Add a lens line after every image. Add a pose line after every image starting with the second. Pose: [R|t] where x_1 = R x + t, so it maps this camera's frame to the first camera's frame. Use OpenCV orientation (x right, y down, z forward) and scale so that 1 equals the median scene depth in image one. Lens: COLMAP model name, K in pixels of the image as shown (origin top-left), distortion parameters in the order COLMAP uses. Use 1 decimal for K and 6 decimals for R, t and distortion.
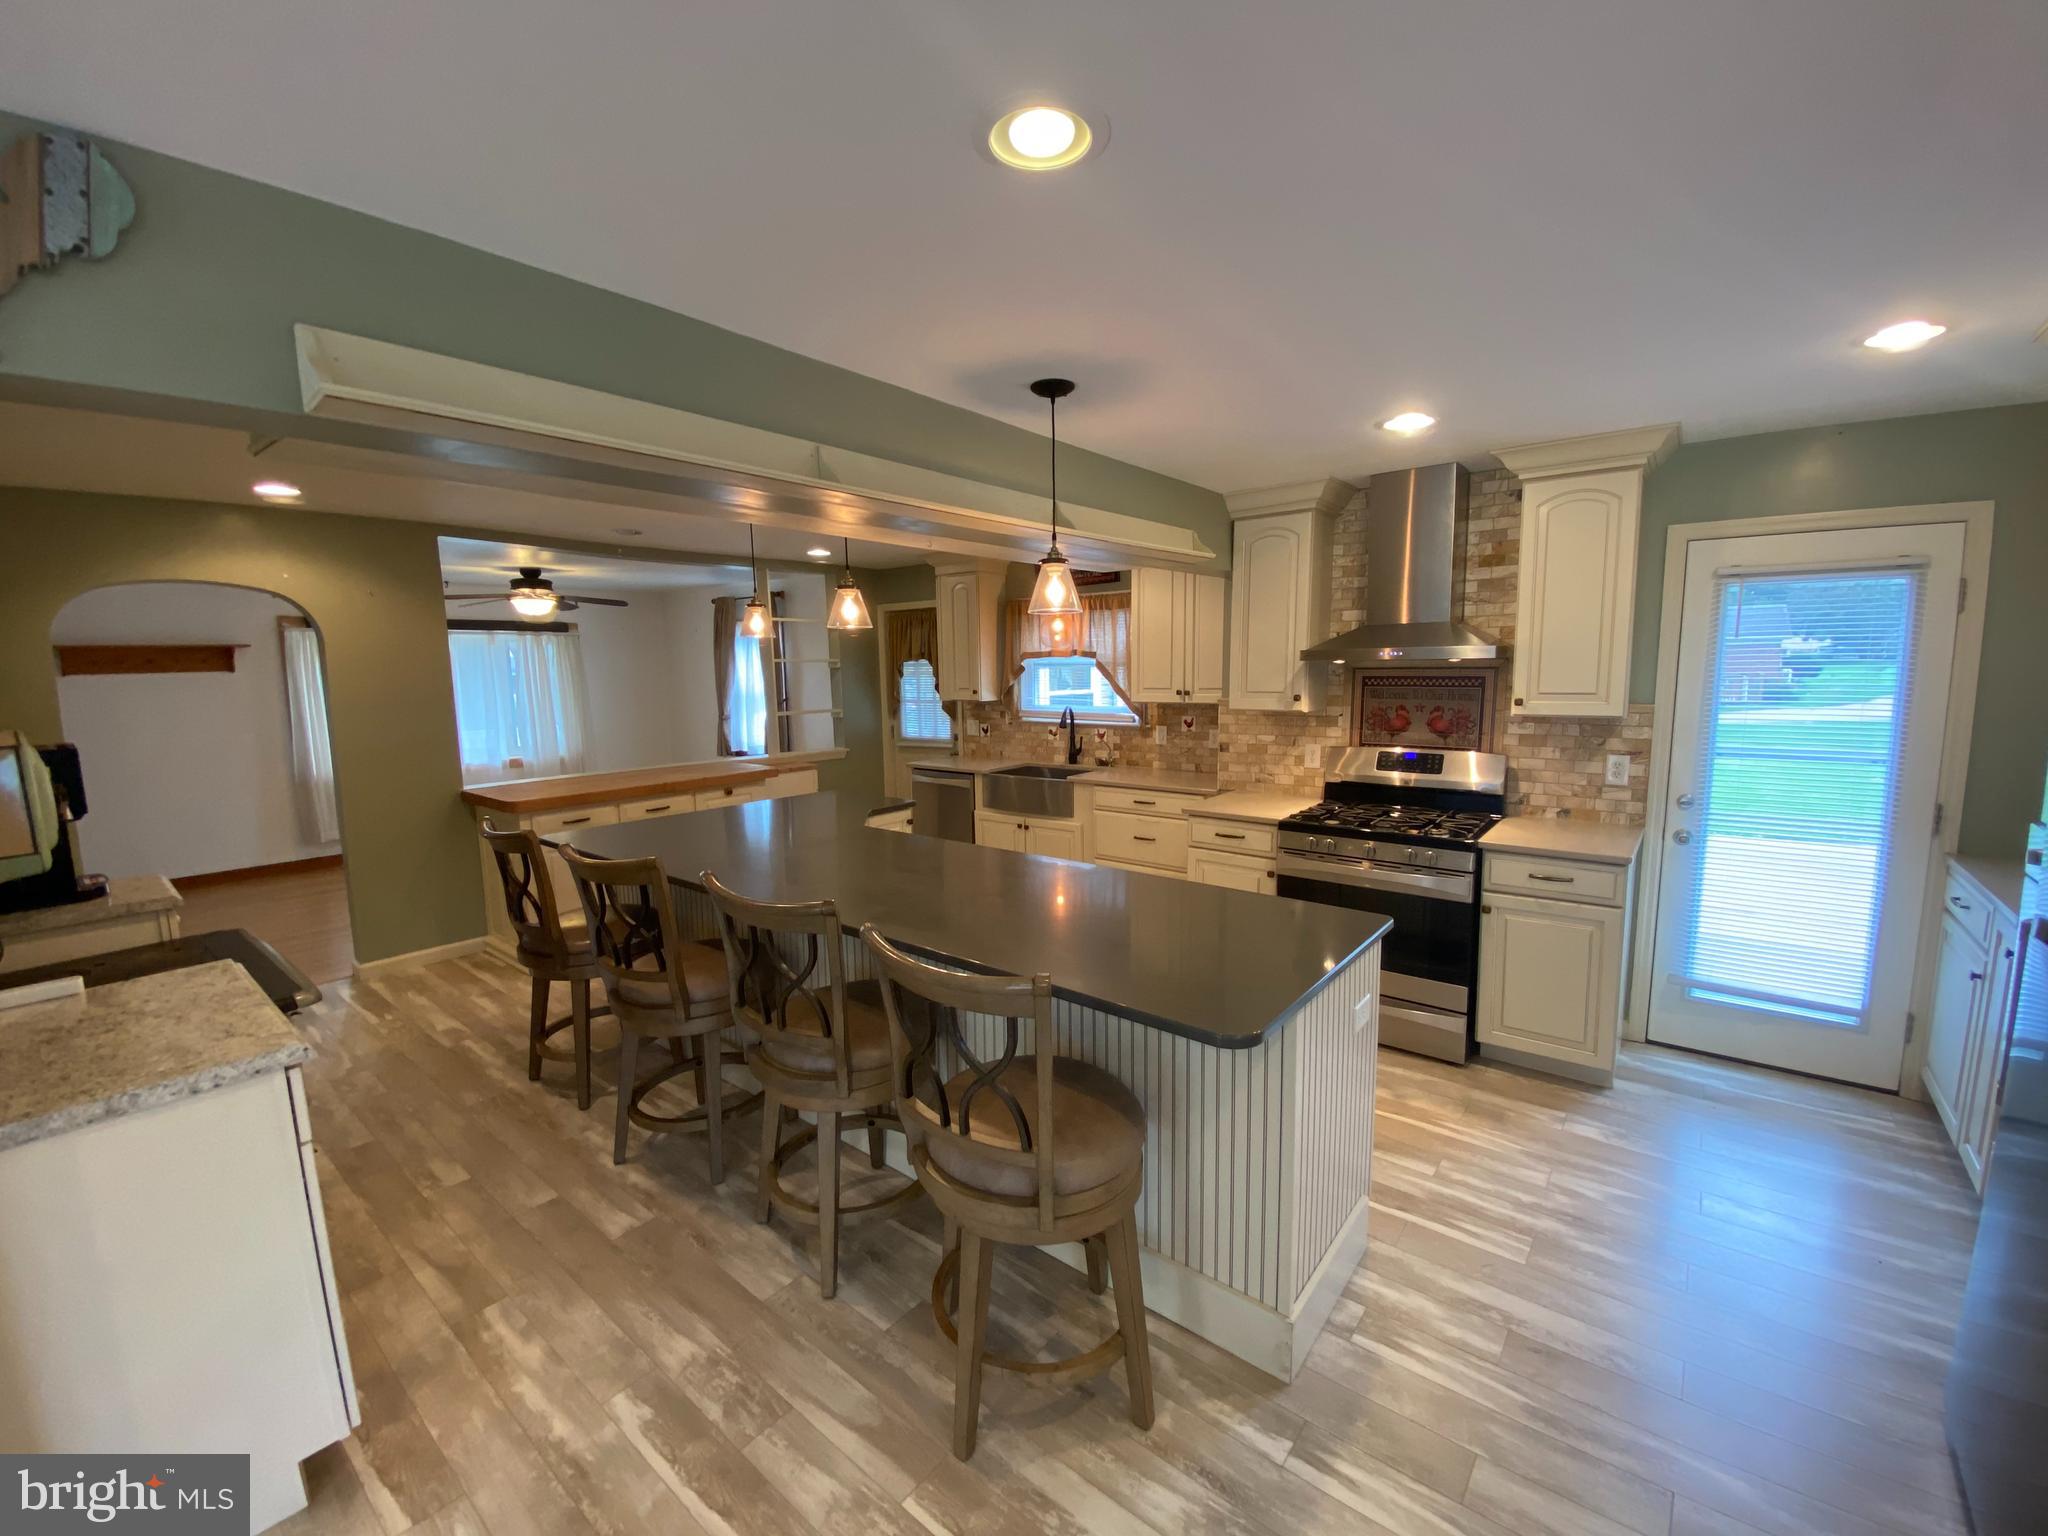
lens RADIAL K [[824.4, 0, 1024.0], [0, 824.4, 770.6], [0, 0, 1]] dist [0.016501, -0.011762]
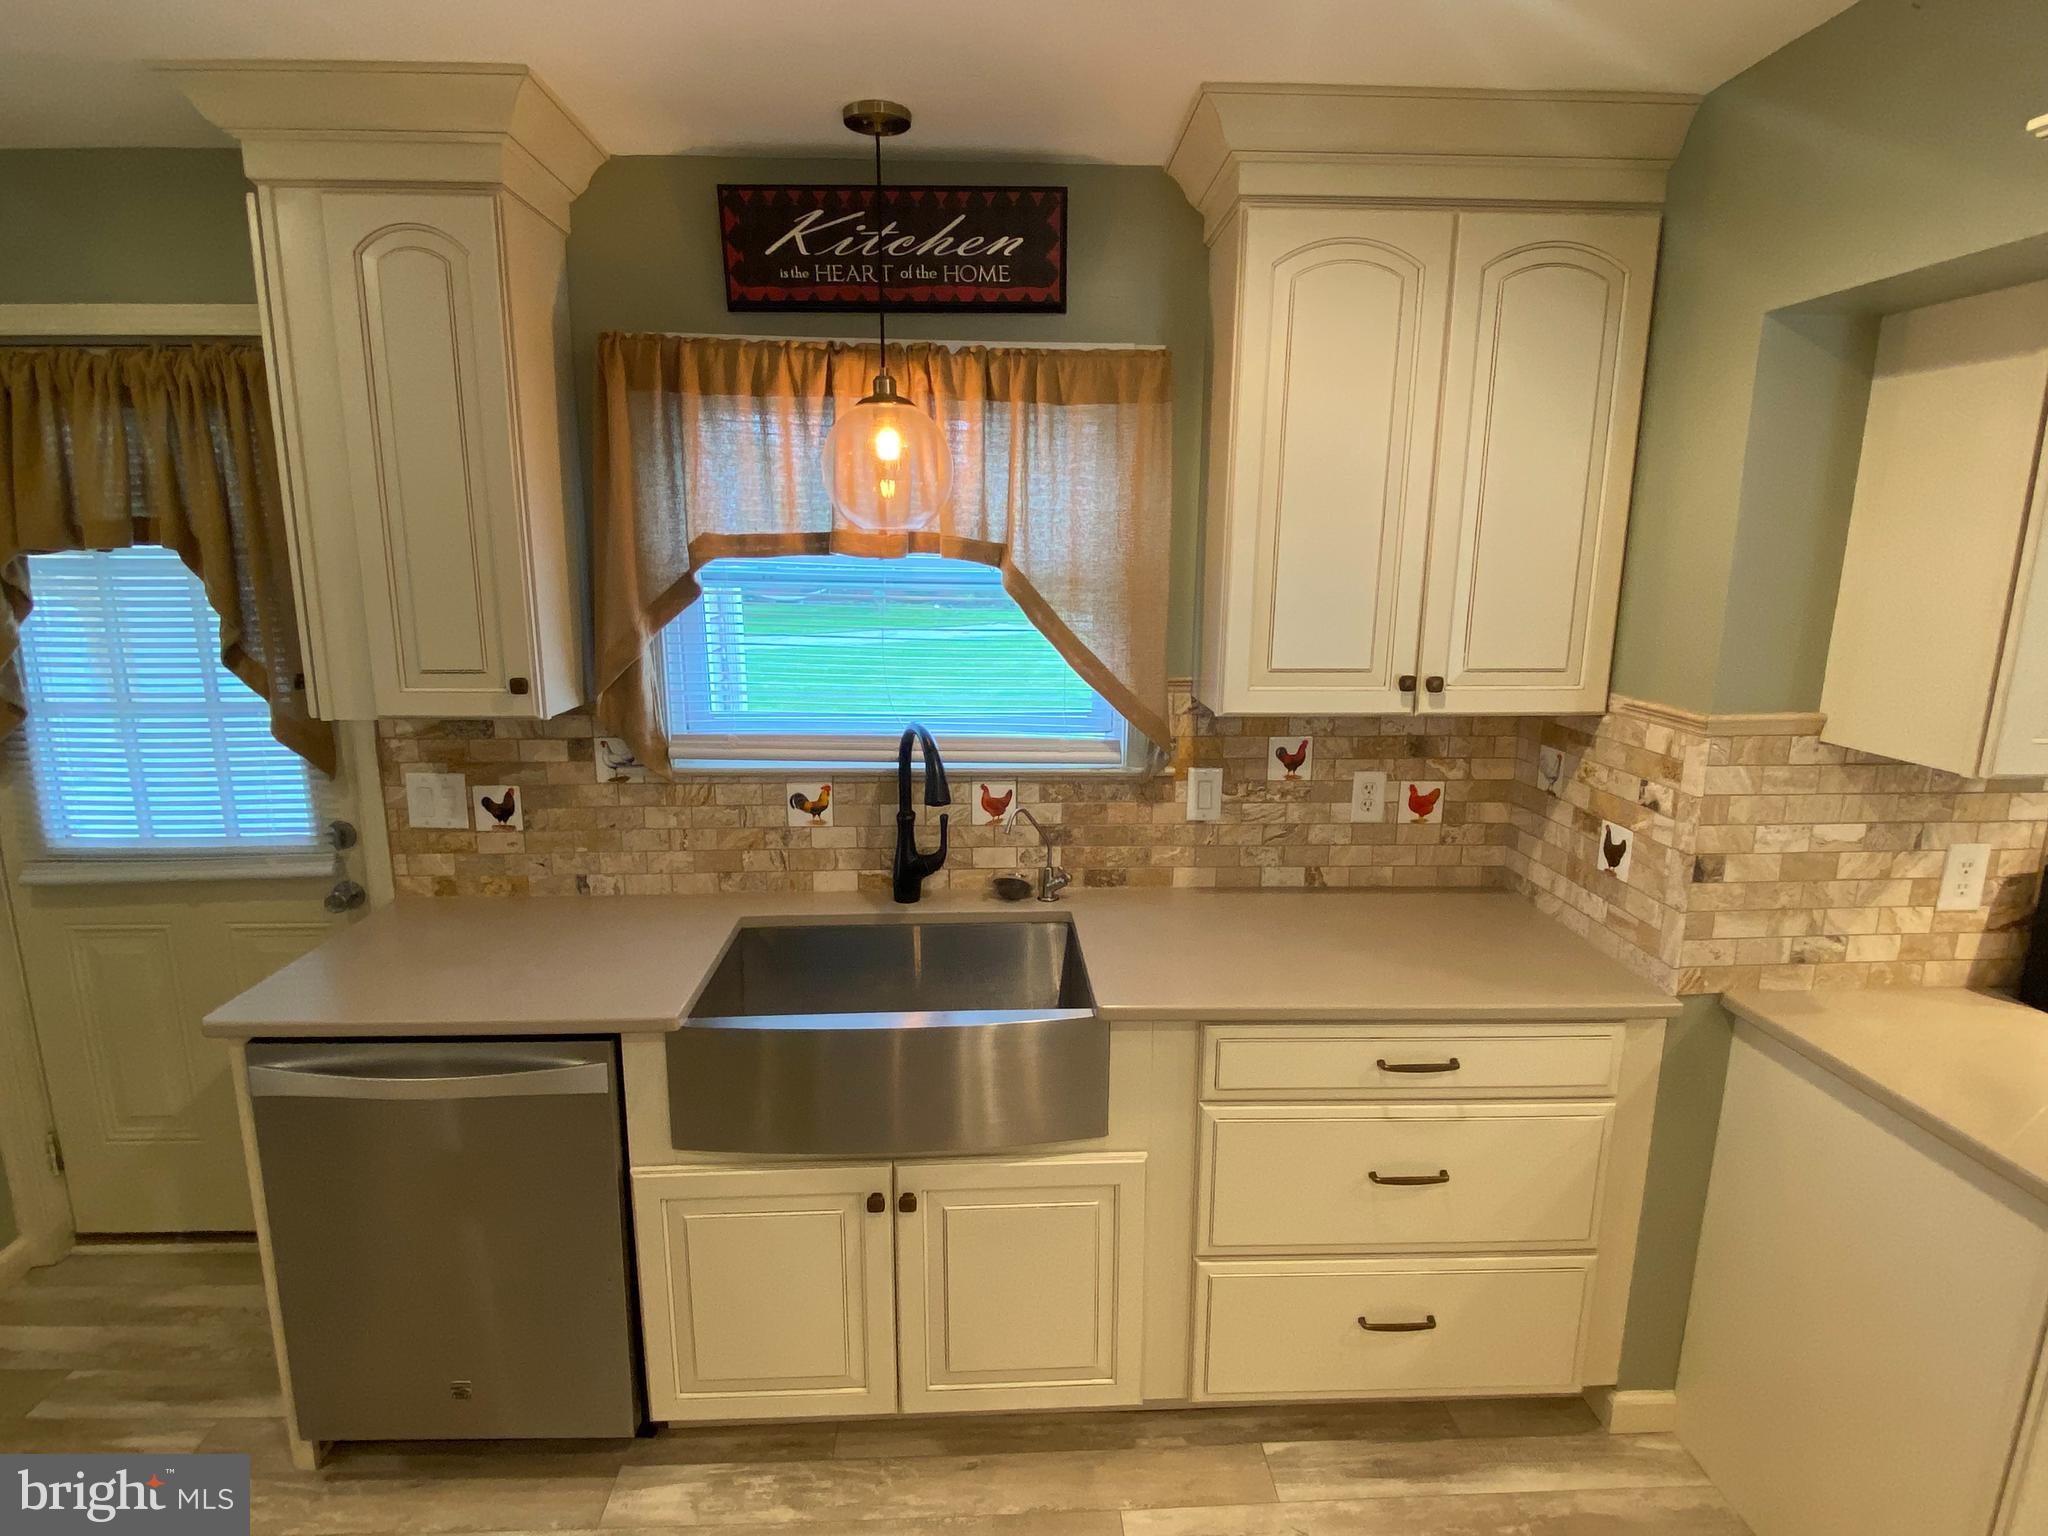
lens RADIAL K [[1080.5, 0, 1020.9], [0, 1080.5, 761.7], [0, 0, 1]] dist [0.024046, -0.016492]
pose [[0.746155, -0.113825, 0.655969, -0.243329], [0.065629, 0.993053, 0.097664, -0.138945], [-0.662529, -0.029822, 0.748442, 0.939949]]
